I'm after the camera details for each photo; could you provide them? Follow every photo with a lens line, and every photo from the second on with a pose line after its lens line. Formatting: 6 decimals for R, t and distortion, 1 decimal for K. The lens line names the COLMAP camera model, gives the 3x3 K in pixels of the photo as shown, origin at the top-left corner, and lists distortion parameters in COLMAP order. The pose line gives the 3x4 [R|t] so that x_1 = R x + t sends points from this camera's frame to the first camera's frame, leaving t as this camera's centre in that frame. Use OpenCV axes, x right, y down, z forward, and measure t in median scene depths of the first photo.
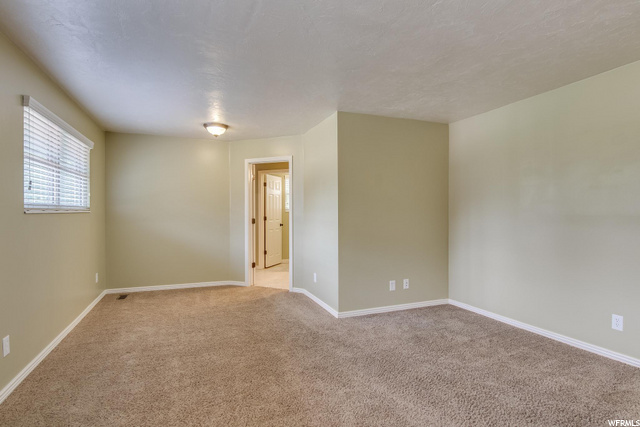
lens RADIAL K [[323.9, 0, 323.5], [0, 323.9, 211.7], [0, 0, 1]] dist [0.003433, -0.000580]
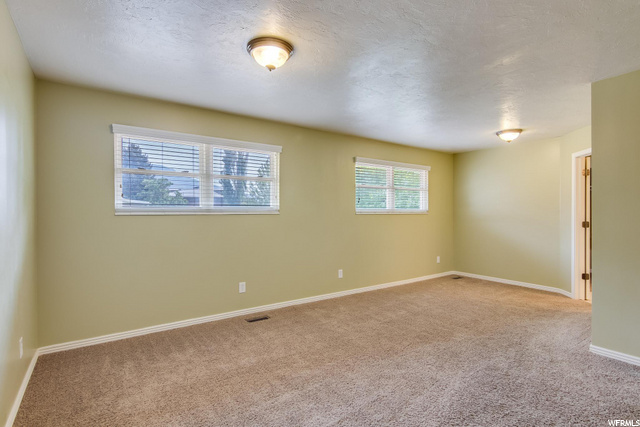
lens RADIAL K [[323.9, 0, 323.5], [0, 323.9, 211.7], [0, 0, 1]] dist [0.003433, -0.000580]
pose [[0.230125, -0.003691, -0.973154, 0.624216], [-0.000242, 0.999993, -0.003850, -0.001297], [0.973161, 0.001121, 0.230123, 0.195933]]
